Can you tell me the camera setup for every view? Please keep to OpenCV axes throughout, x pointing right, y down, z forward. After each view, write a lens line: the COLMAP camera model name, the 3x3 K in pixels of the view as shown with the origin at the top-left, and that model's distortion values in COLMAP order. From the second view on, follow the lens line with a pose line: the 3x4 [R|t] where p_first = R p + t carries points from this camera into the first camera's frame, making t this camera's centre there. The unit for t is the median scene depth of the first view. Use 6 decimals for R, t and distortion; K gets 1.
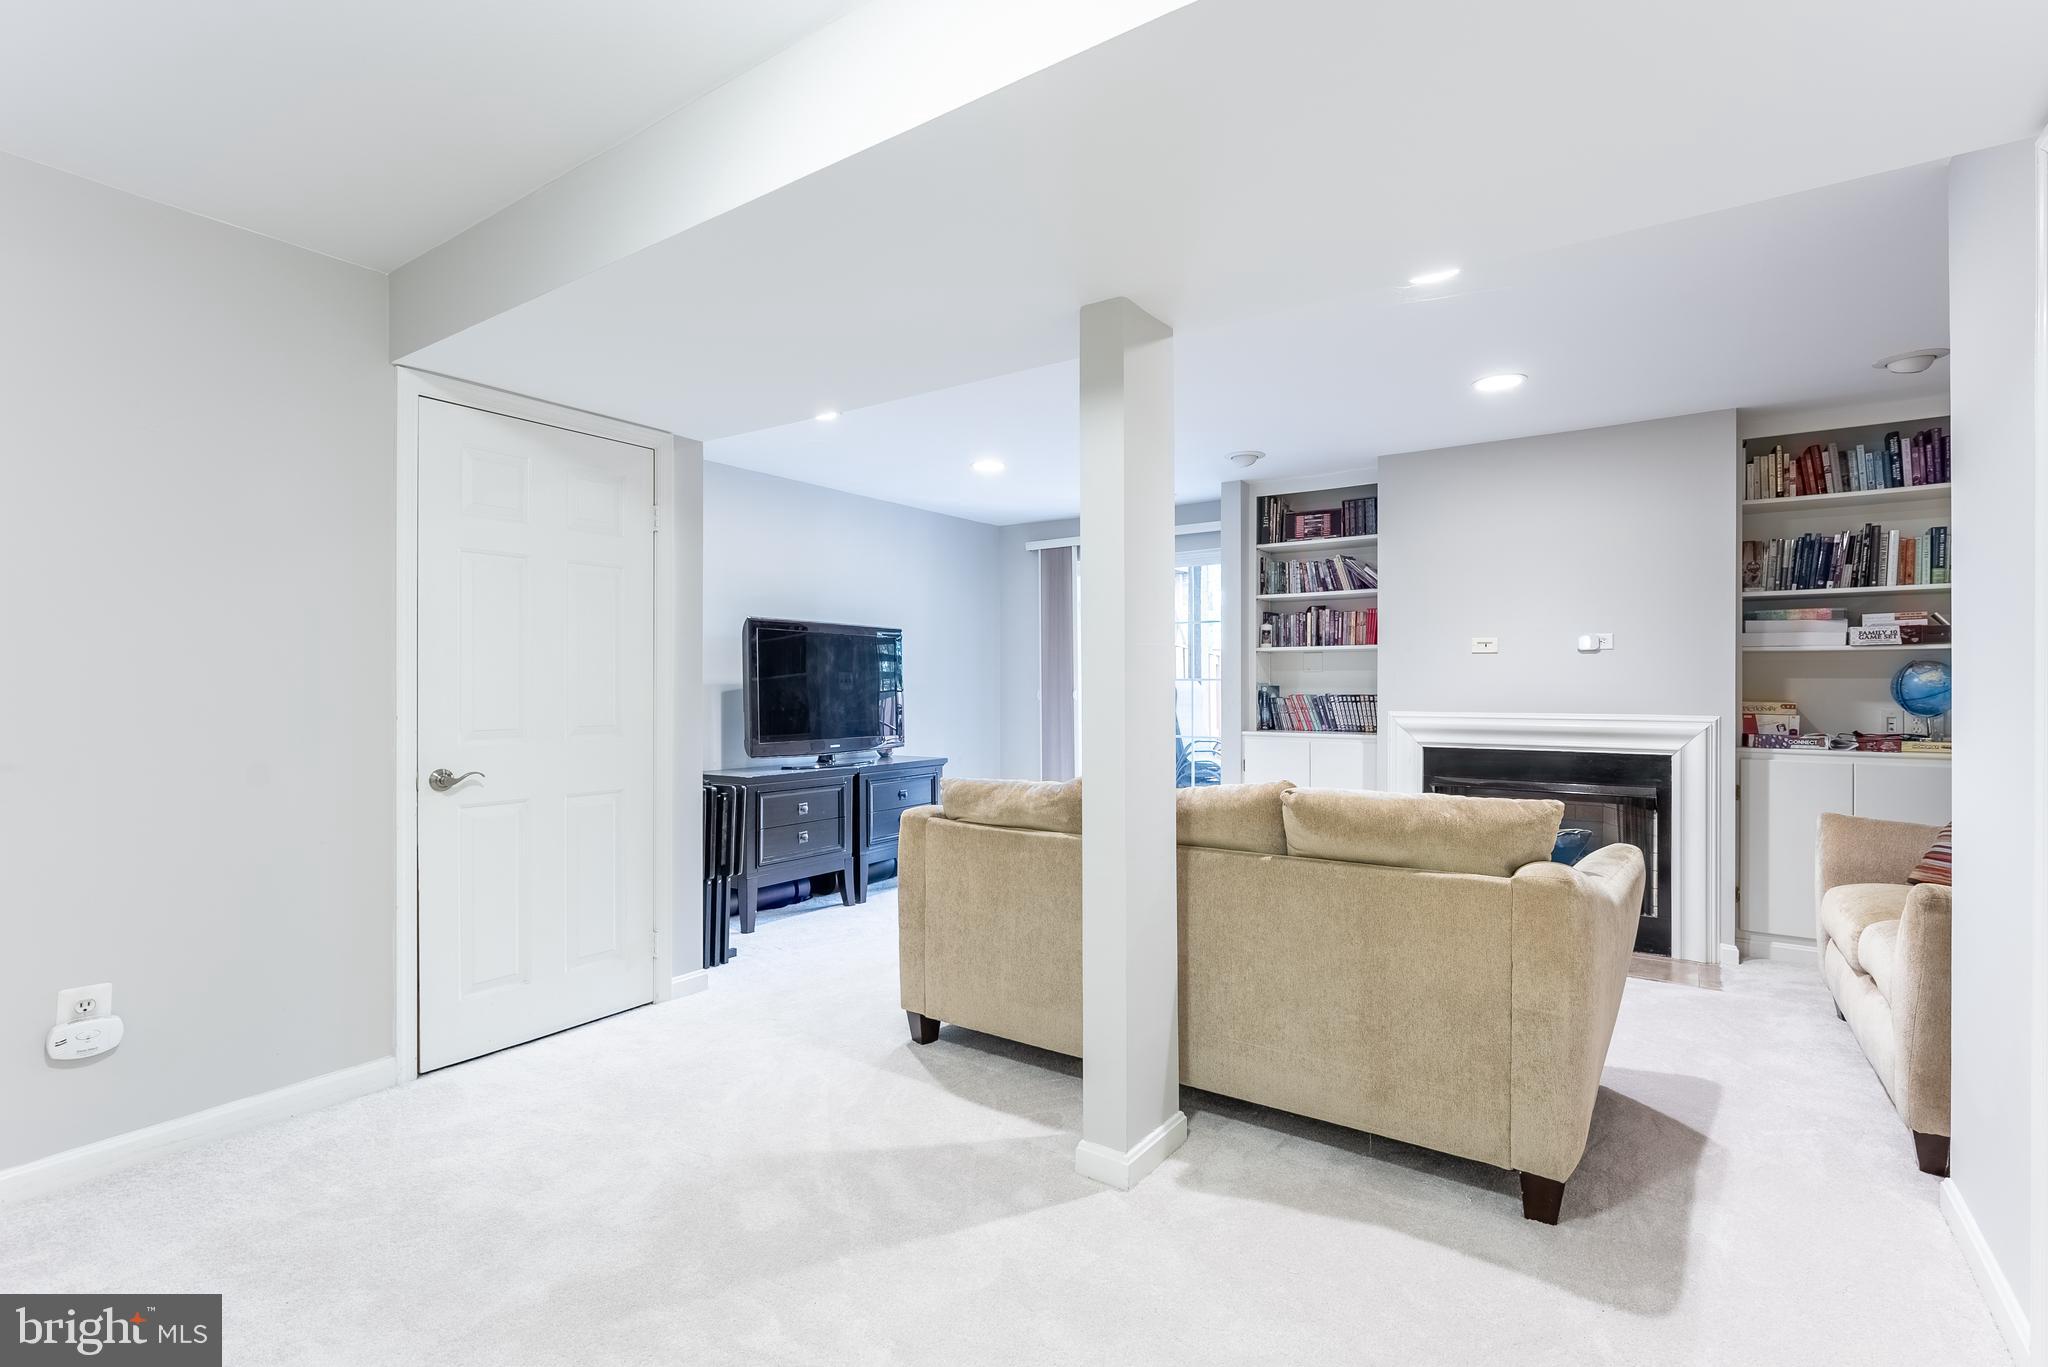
lens RADIAL K [[950.0, 0, 1024.0], [0, 950.0, 683.5], [0, 0, 1]] dist [-0.000231, 0.000039]
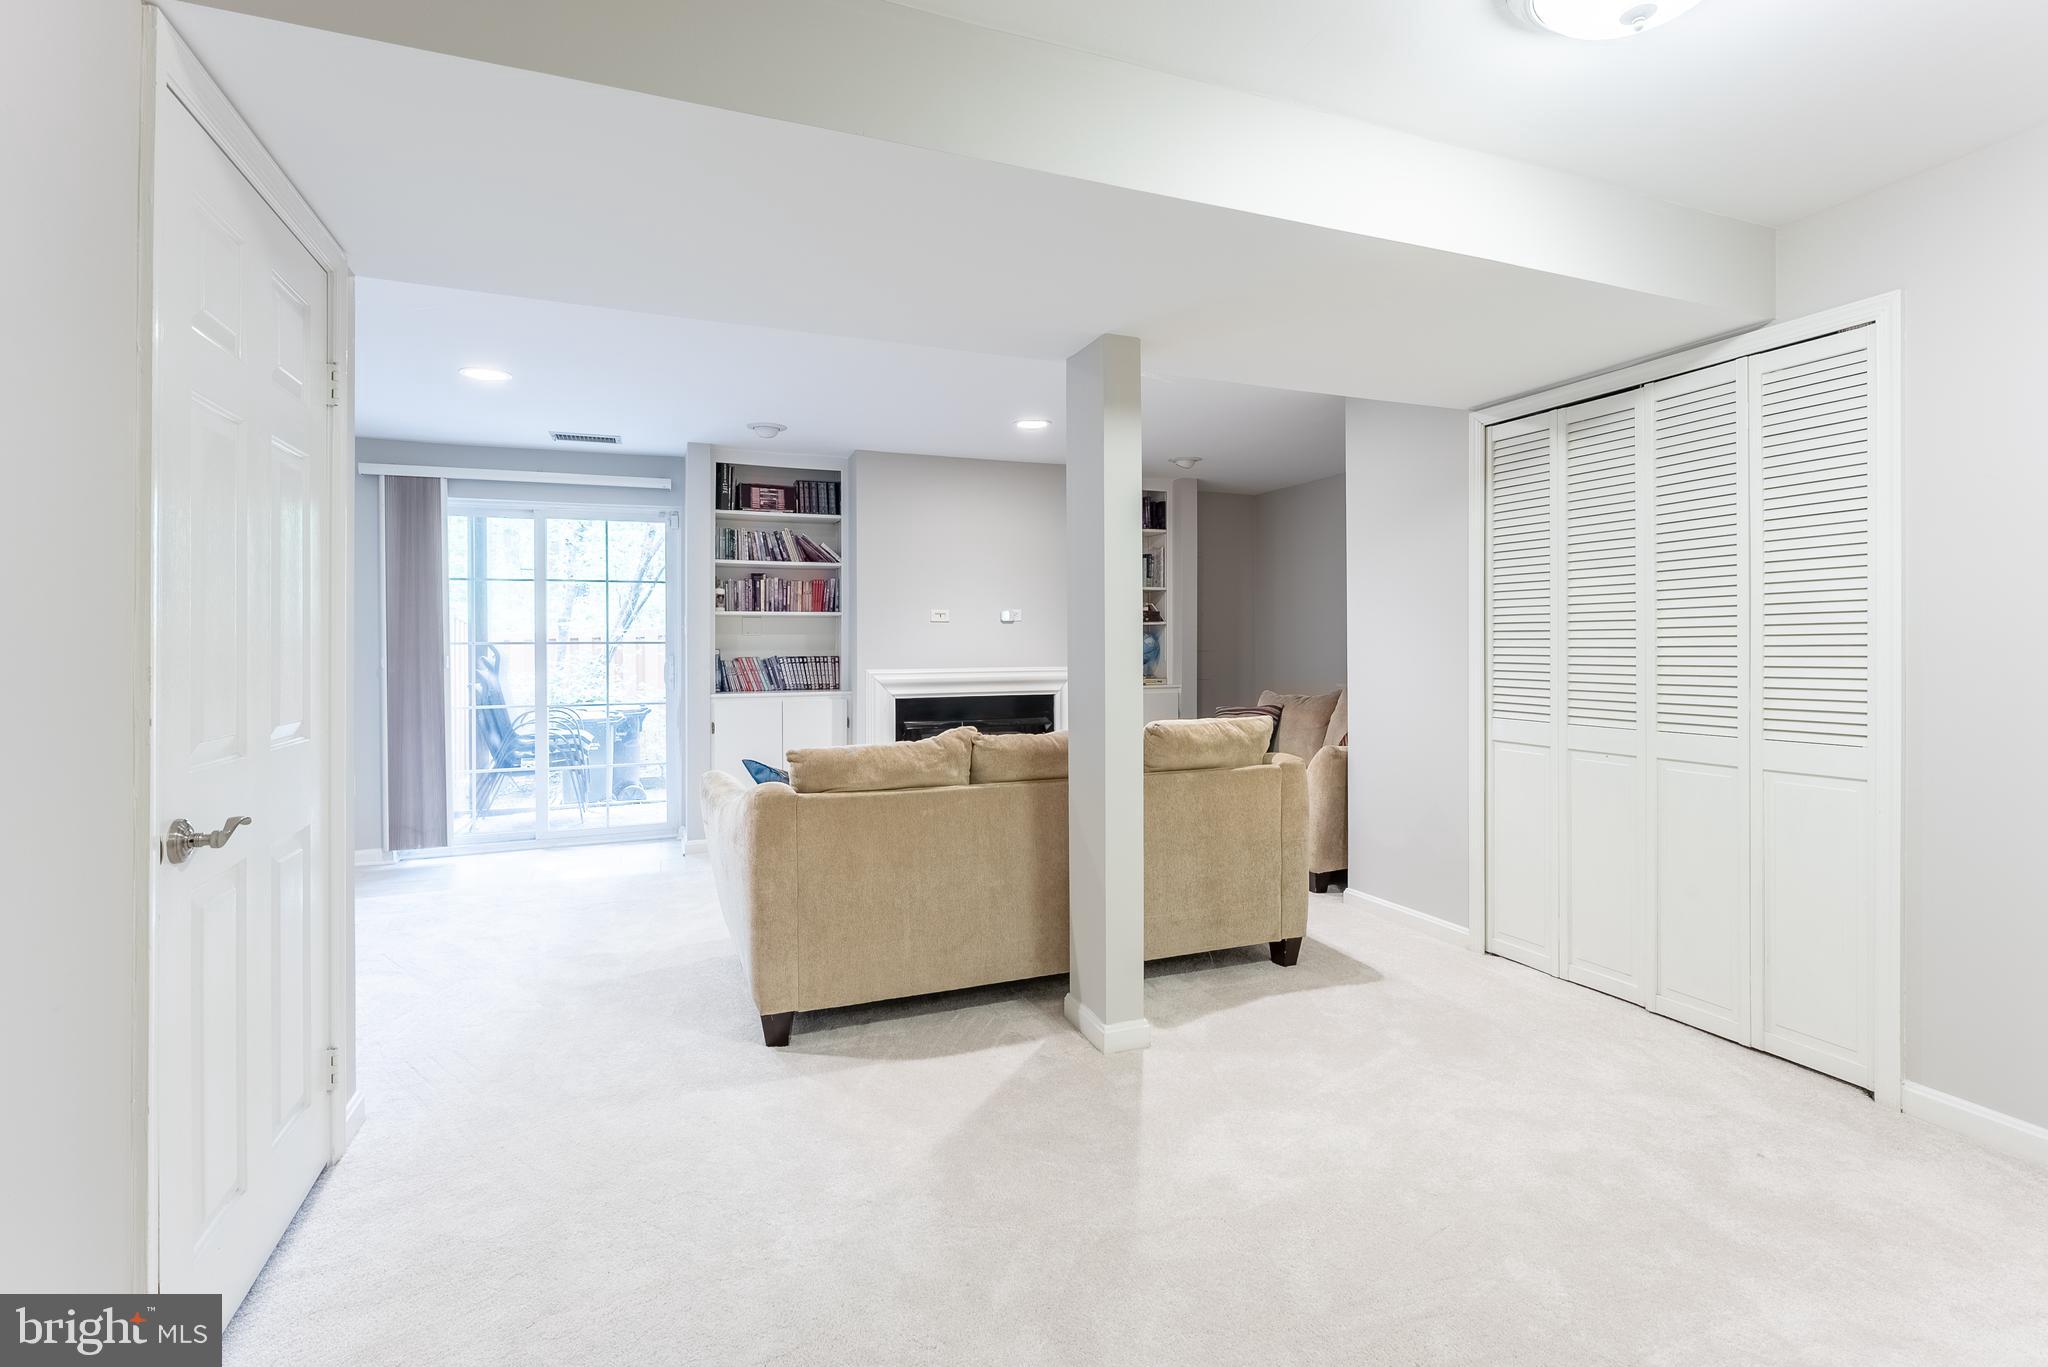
lens RADIAL K [[918.5, 0, 1028.4], [0, 918.5, 659.5], [0, 0, 1]] dist [-0.001735, -0.000217]
pose [[0.554379, -0.014859, 0.832131, -0.405591], [0.003510, 0.999873, 0.015516, -0.000365], [-0.832257, -0.005681, 0.554361, 0.188033]]
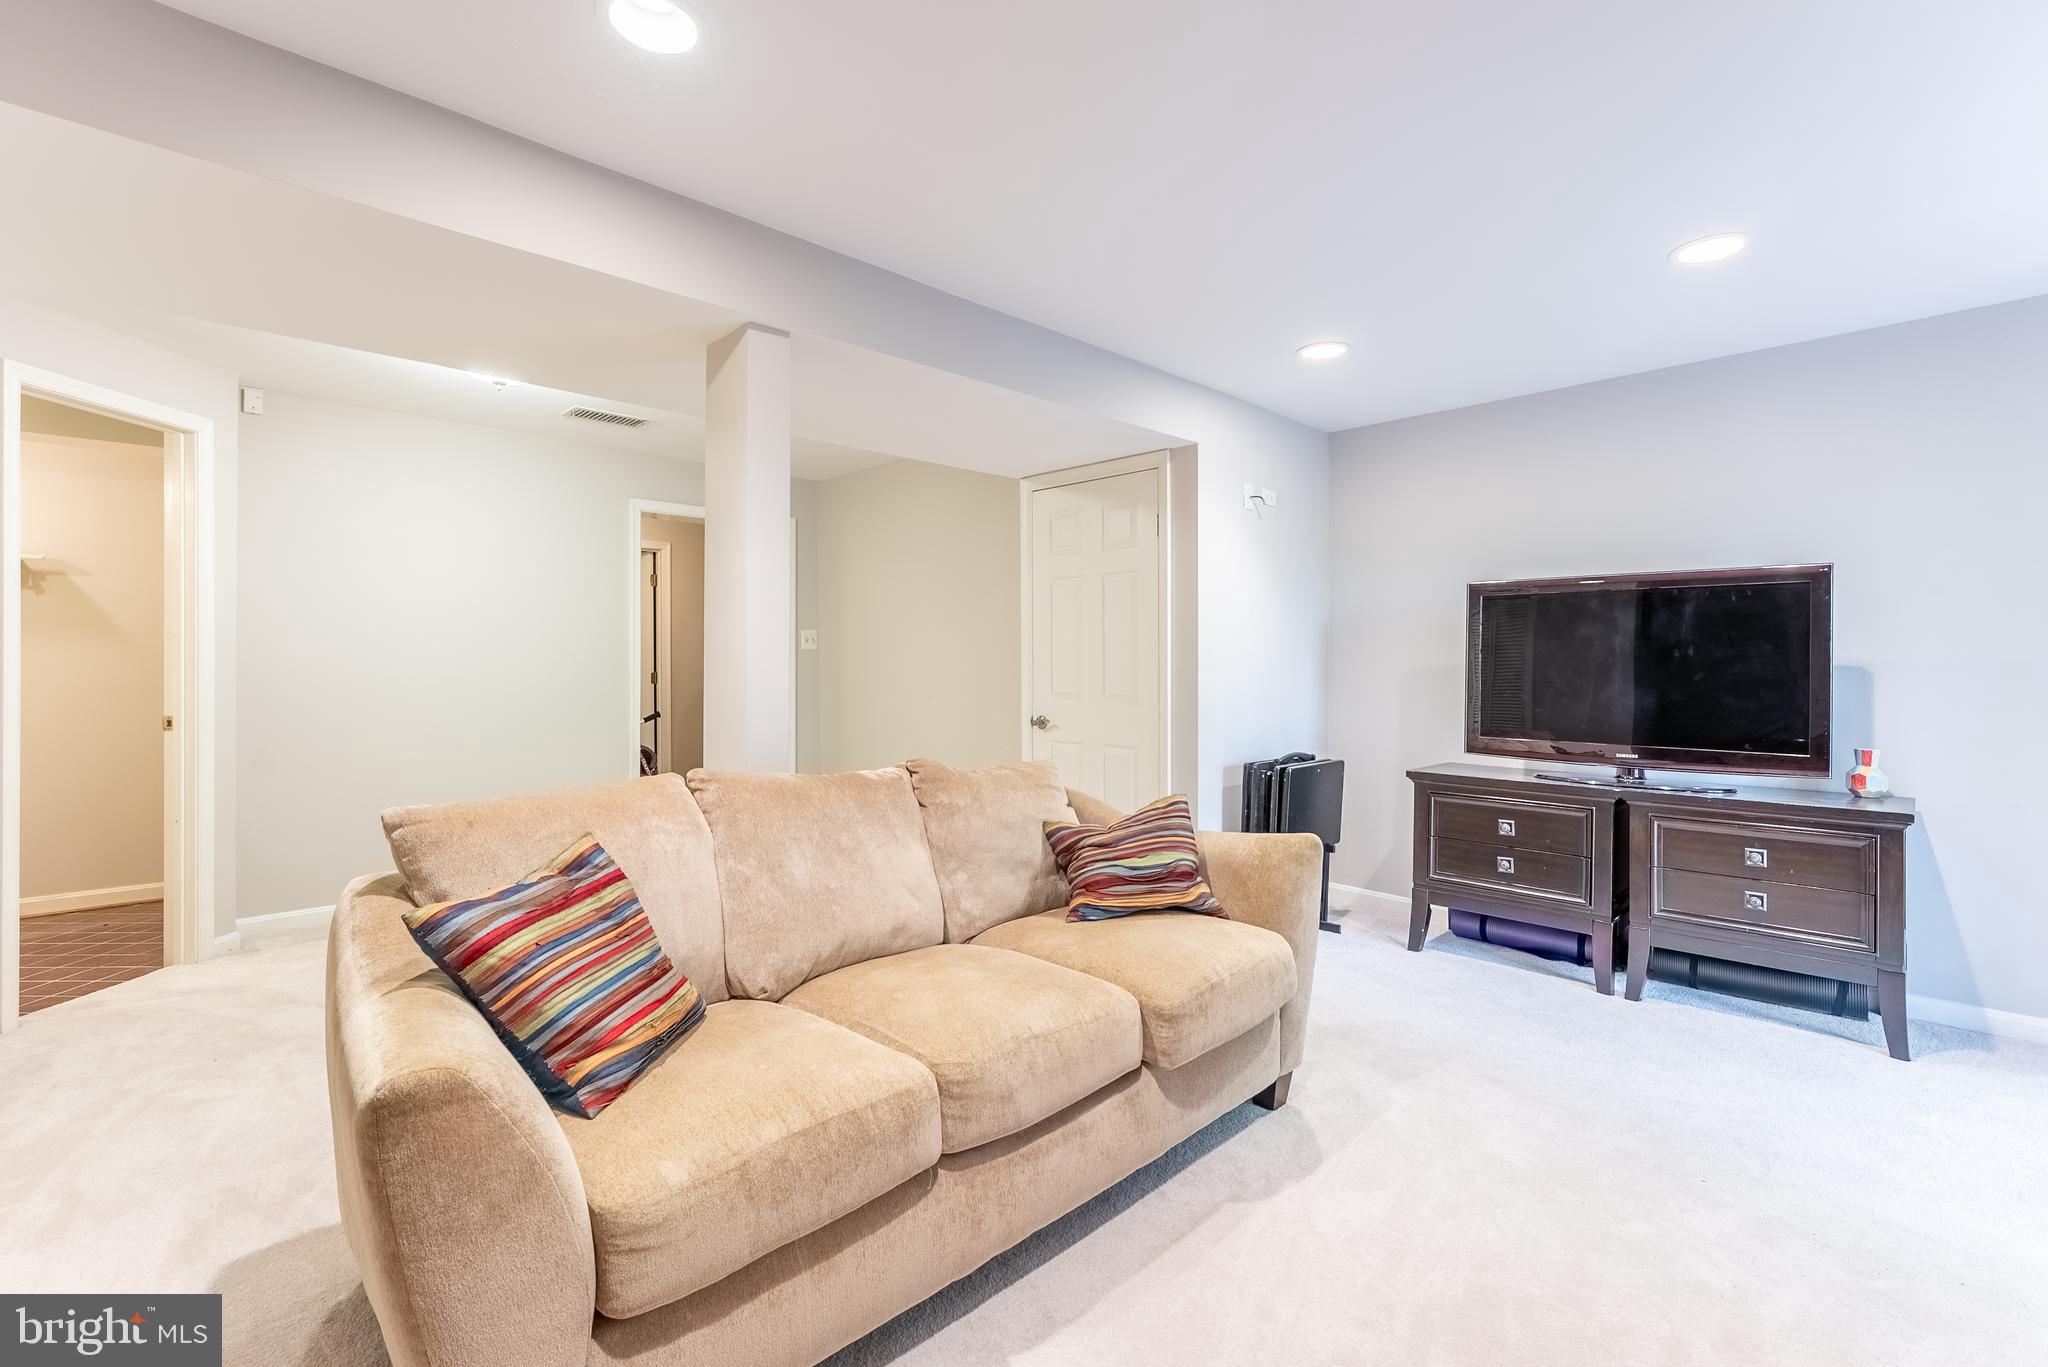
lens RADIAL K [[918.5, 0, 1028.4], [0, 918.5, 659.5], [0, 0, 1]] dist [-0.001735, -0.000217]
pose [[-0.175669, -0.003206, -0.984444, 0.494108], [-0.000140, 0.999995, -0.003232, -0.000342], [0.984449, -0.000430, -0.175669, 0.663912]]
